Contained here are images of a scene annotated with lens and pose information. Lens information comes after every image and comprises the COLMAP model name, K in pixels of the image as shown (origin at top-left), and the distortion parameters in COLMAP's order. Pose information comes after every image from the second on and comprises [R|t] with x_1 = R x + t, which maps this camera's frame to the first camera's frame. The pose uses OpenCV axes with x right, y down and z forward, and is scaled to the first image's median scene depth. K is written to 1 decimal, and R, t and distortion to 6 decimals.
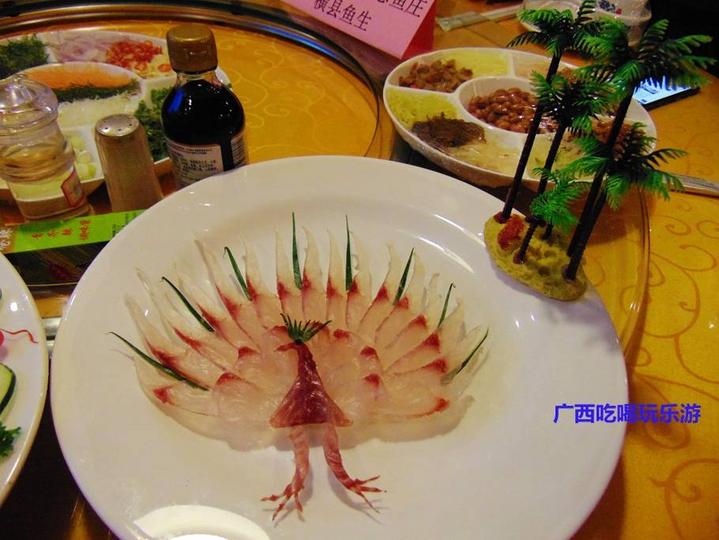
lens RADIAL K [[535.8, 0, 359.1], [0, 535.8, 268.9], [0, 0, 1]] dist [-0.000728, 0.005604]
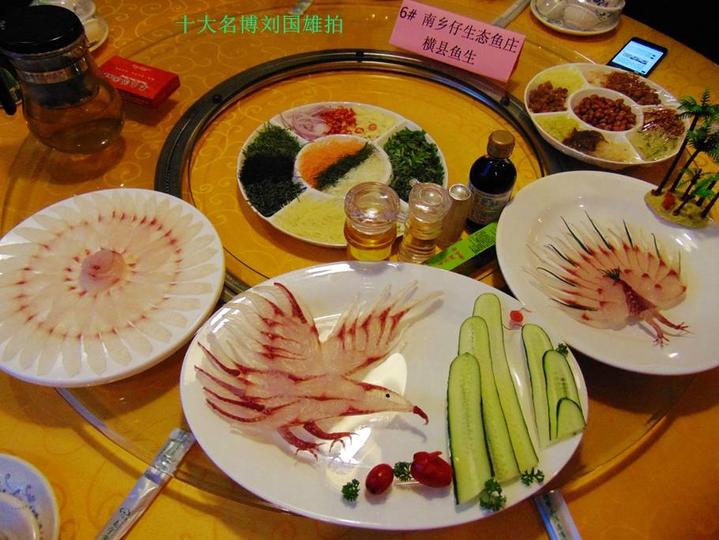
lens RADIAL K [[535.8, 0, 360.1], [0, 535.8, 271.1], [0, 0, 1]] dist [-0.000728, 0.005604]
pose [[0.948089, -0.266923, 0.172854, -1.301997], [0.234562, 0.954014, 0.186648, -0.487693], [-0.214726, -0.136414, 0.967101, -0.788797]]
